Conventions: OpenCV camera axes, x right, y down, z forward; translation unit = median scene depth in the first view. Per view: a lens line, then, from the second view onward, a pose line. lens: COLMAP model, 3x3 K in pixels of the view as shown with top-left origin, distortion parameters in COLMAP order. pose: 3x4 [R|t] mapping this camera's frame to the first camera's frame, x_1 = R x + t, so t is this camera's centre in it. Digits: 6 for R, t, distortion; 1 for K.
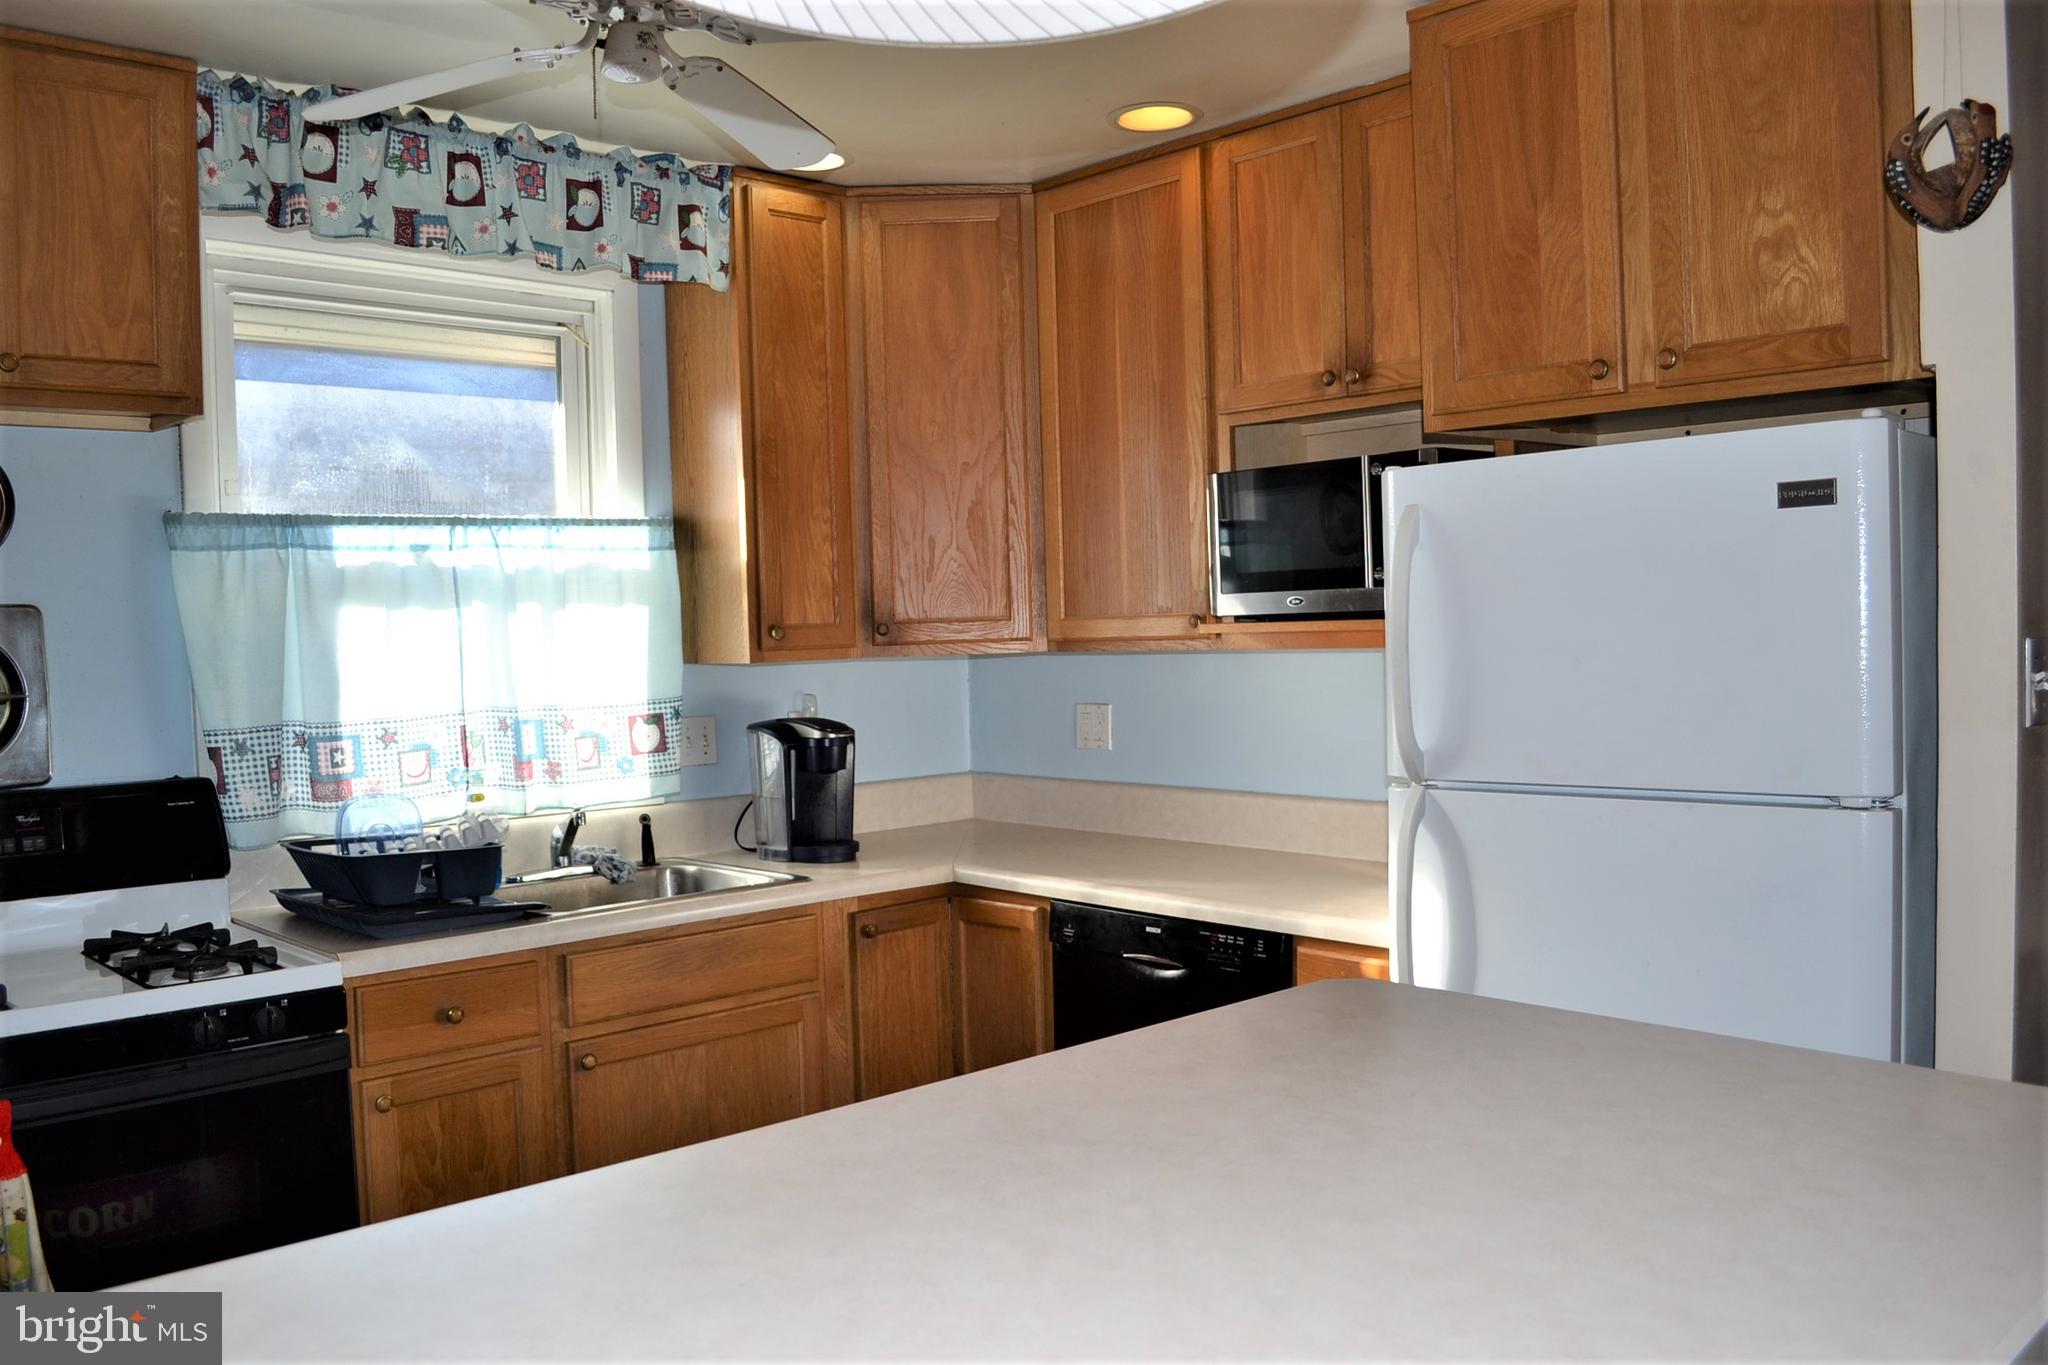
lens RADIAL K [[1630.7, 0, 1016.1], [0, 1630.7, 698.8], [0, 0, 1]] dist [-0.084932, 0.013010]
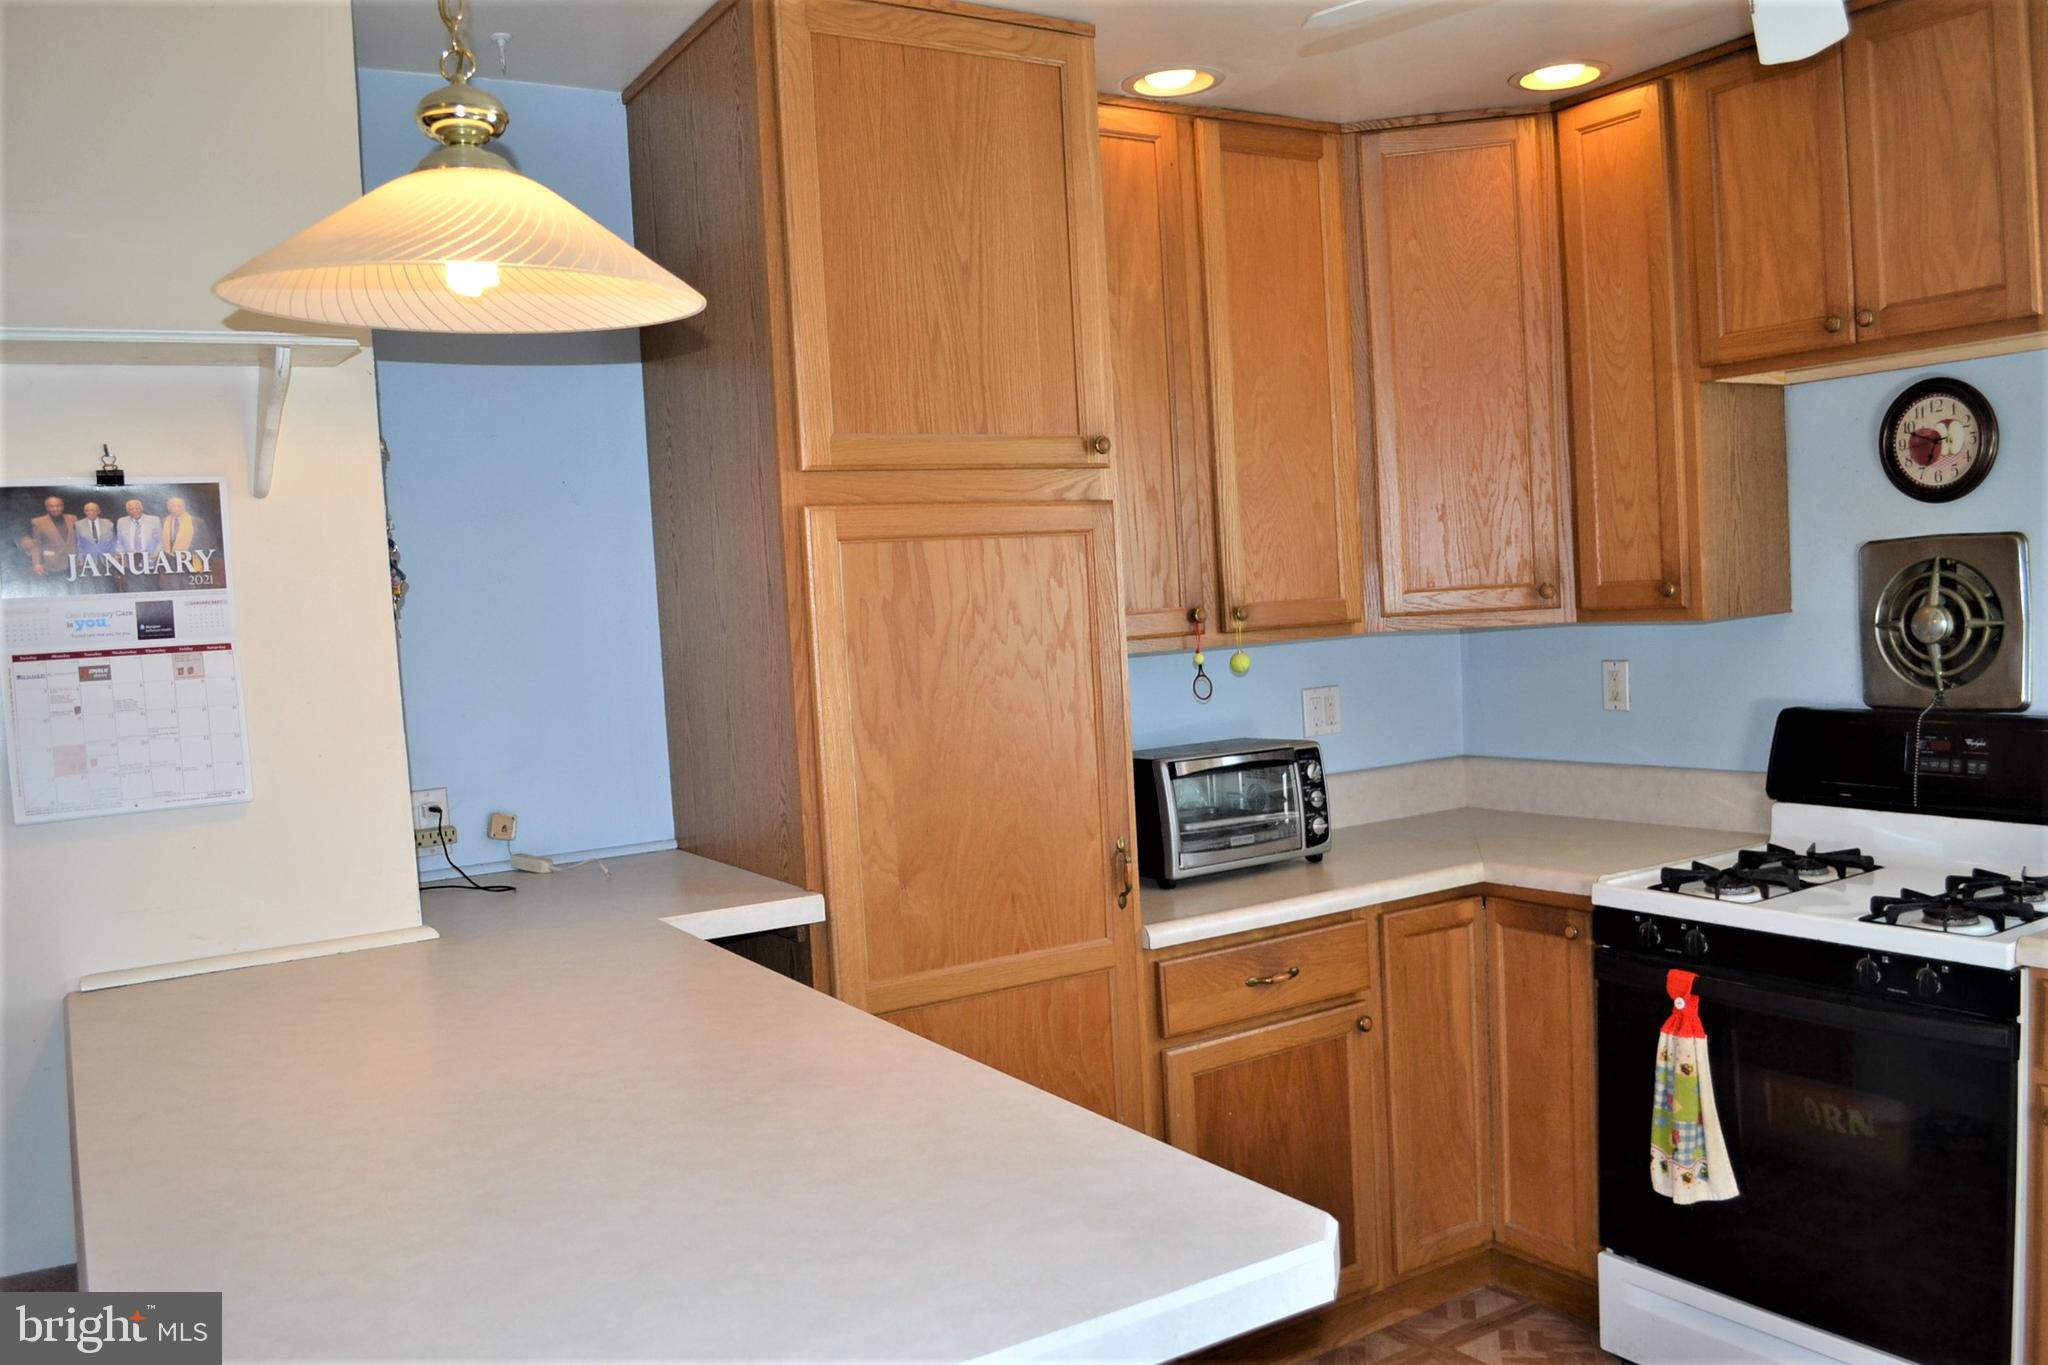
lens RADIAL K [[1630.7, 0, 1007.2], [0, 1630.7, 697.7], [0, 0, 1]] dist [-0.084932, 0.013010]
pose [[-0.201877, 0.100290, -0.974263, 0.431620], [0.018687, 0.994957, 0.098548, -0.057124], [0.979232, 0.001688, -0.202734, 0.502316]]
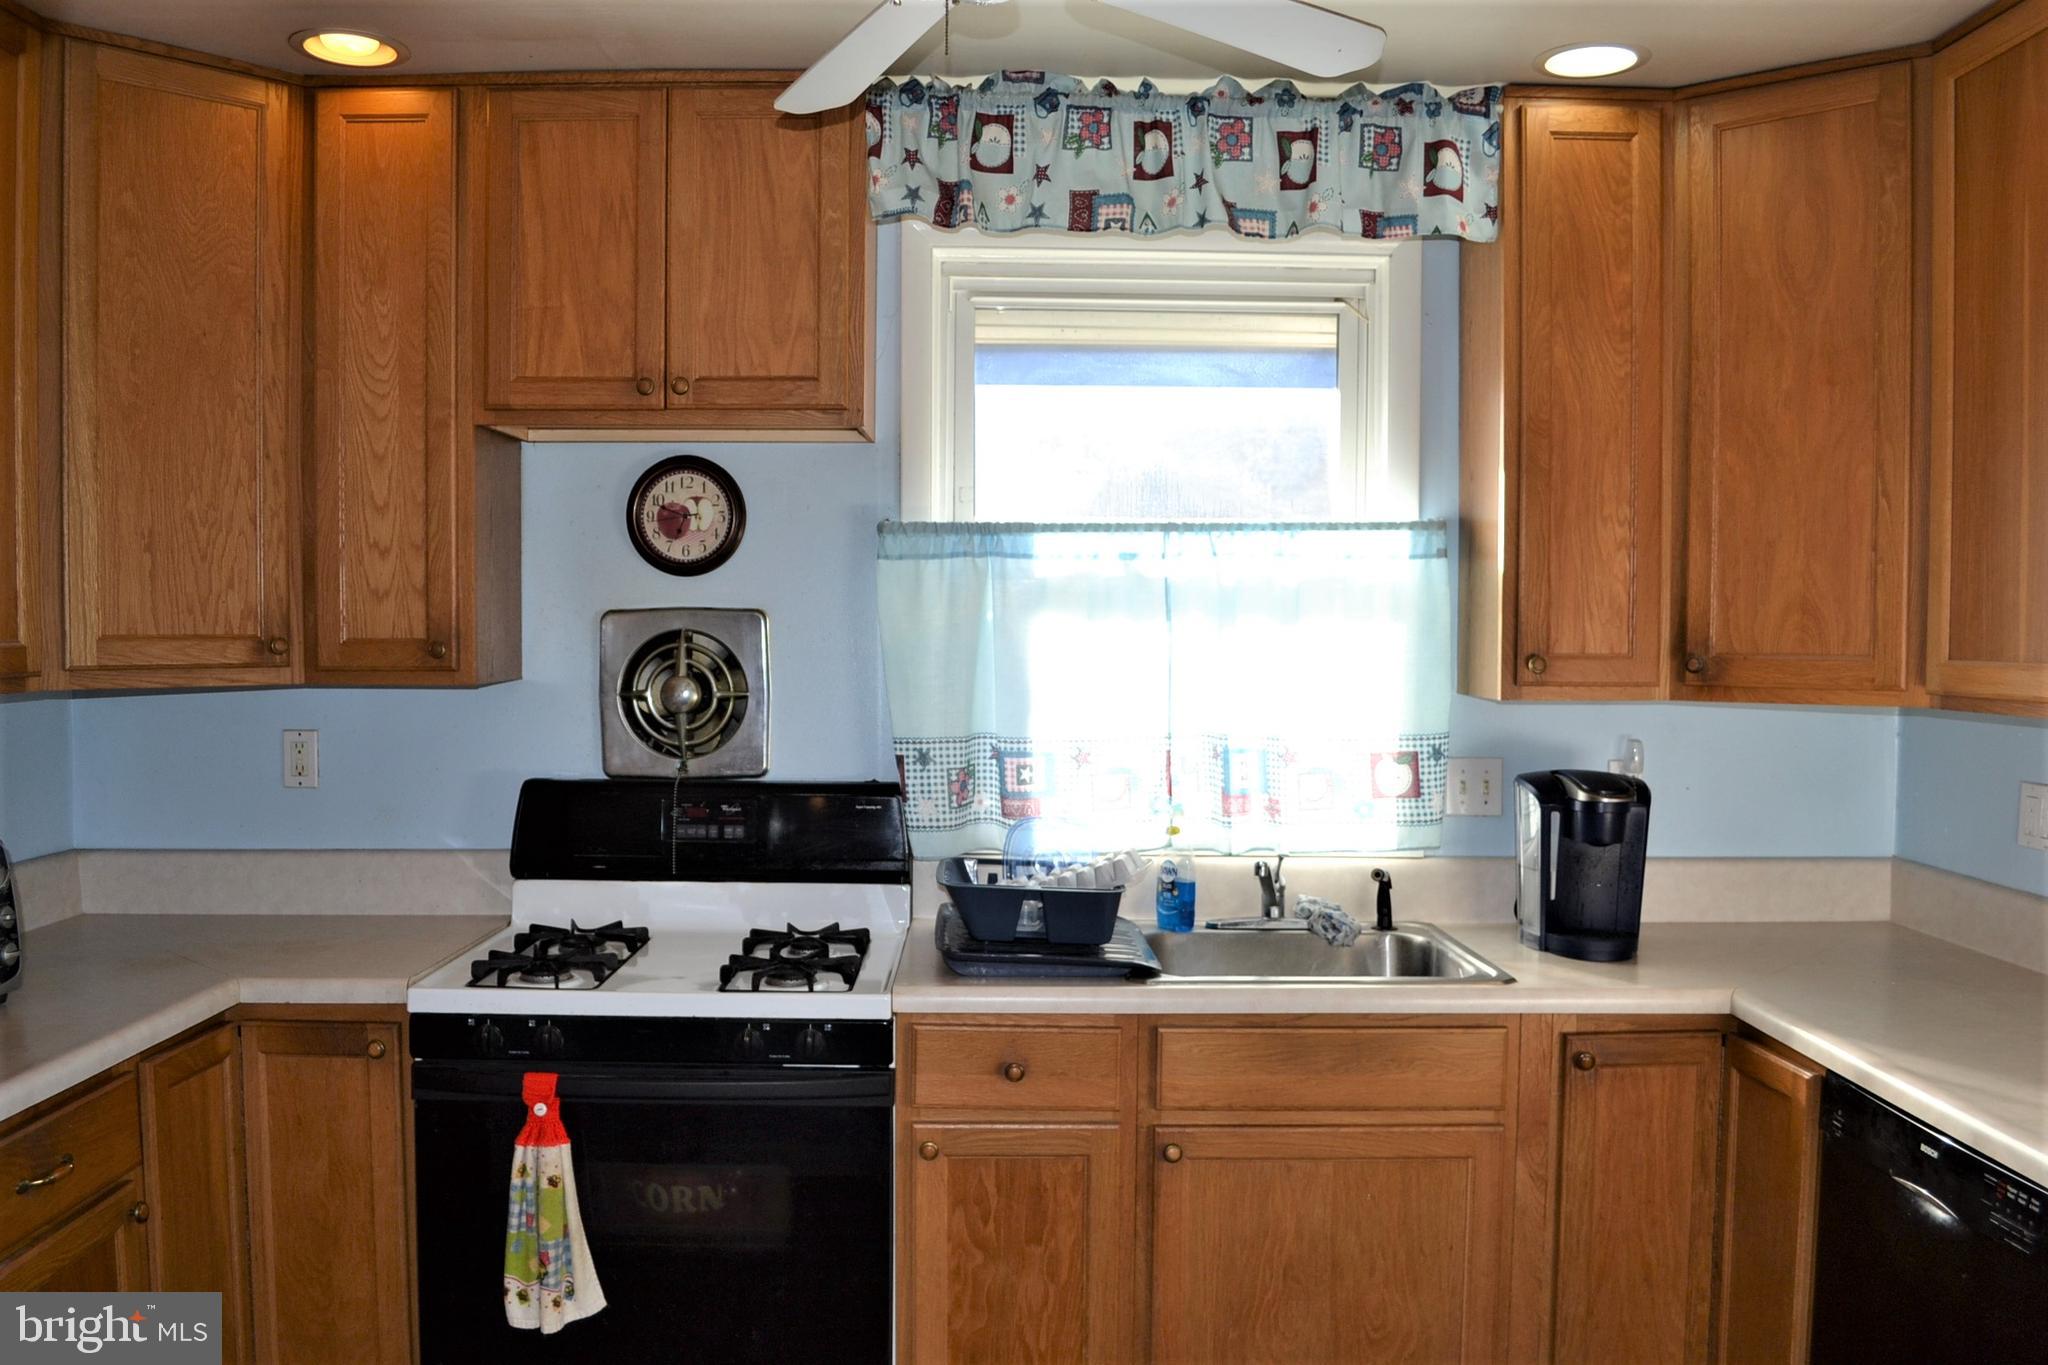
lens RADIAL K [[1630.7, 0, 1017.5], [0, 1630.7, 698.3], [0, 0, 1]] dist [-0.084932, 0.013010]
pose [[0.733482, 0.061211, -0.676947, 0.223665], [-0.055809, 0.997997, 0.029772, -0.036456], [0.677414, 0.015943, 0.735429, 0.269432]]
